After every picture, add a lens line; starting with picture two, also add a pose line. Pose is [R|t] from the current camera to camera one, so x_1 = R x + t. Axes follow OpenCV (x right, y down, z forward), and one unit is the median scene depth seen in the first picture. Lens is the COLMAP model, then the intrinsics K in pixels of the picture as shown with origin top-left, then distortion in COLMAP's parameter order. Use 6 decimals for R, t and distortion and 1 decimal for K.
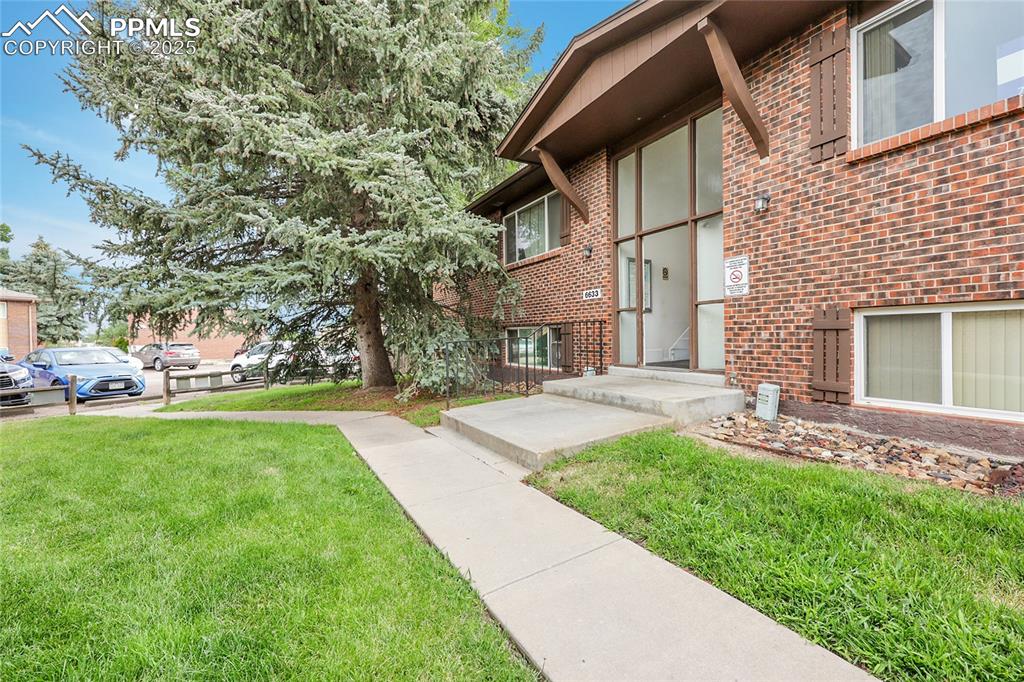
lens RADIAL K [[412.1, 0, 512.0], [0, 412.1, 341.0], [0, 0, 1]] dist [-0.000371, 0.000143]
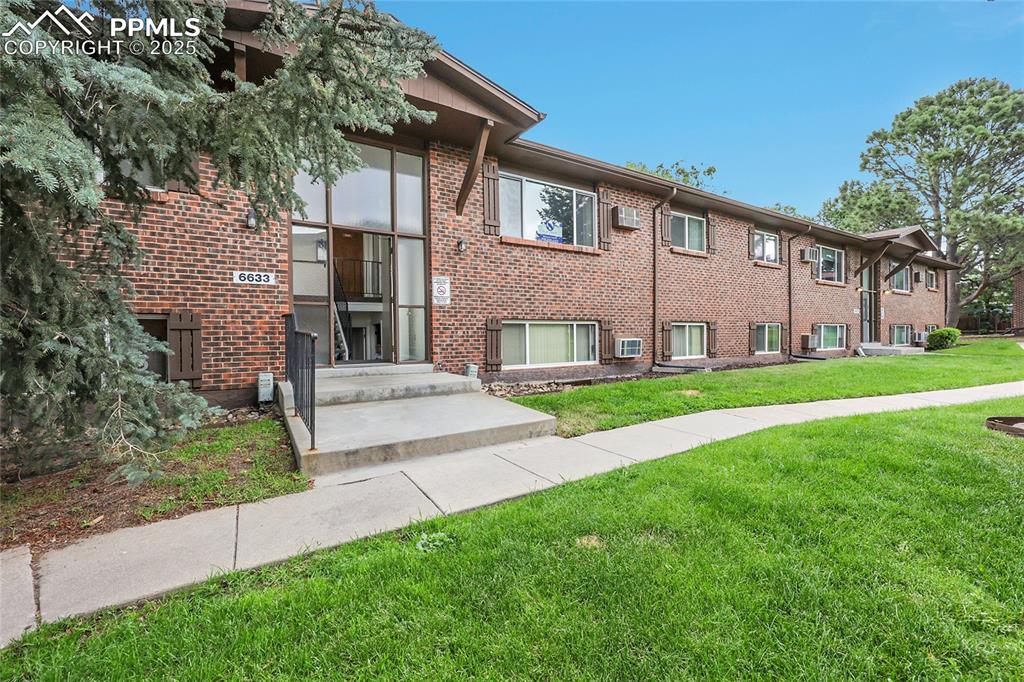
lens RADIAL K [[412.1, 0, 512.0], [0, 412.1, 341.0], [0, 0, 1]] dist [-0.000371, 0.000143]
pose [[-0.032979, 0.006558, 0.999435, -0.877965], [0.023921, 0.999697, -0.005770, 0.027363], [-0.999170, 0.023717, -0.033125, 0.845782]]
